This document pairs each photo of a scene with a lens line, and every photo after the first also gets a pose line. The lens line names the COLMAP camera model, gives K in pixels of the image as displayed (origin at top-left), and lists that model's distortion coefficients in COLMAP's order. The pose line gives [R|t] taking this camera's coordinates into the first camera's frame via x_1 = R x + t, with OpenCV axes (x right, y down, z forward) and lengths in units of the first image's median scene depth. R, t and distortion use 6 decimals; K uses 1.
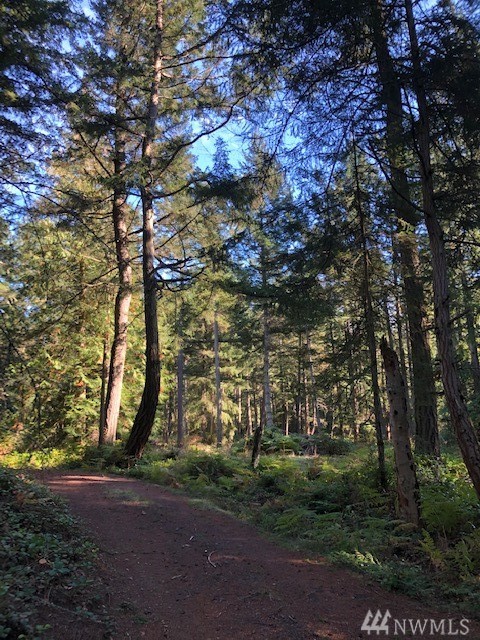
lens RADIAL K [[512.5, 0, 246.4], [0, 512.5, 327.2], [0, 0, 1]] dist [0.009530, -0.027674]
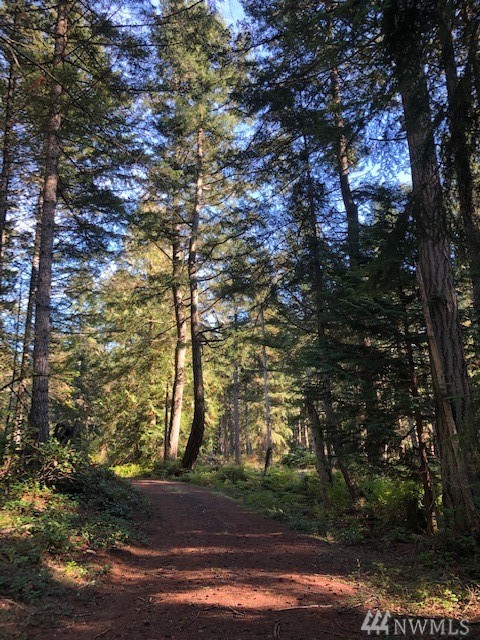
lens RADIAL K [[512.5, 0, 237.1], [0, 512.5, 313.4], [0, 0, 1]] dist [0.009530, -0.027674]
pose [[0.987955, -0.038264, -0.149937, 0.104009], [0.028870, 0.997510, -0.064343, -0.055968], [0.152025, 0.059239, 0.986600, -0.283331]]
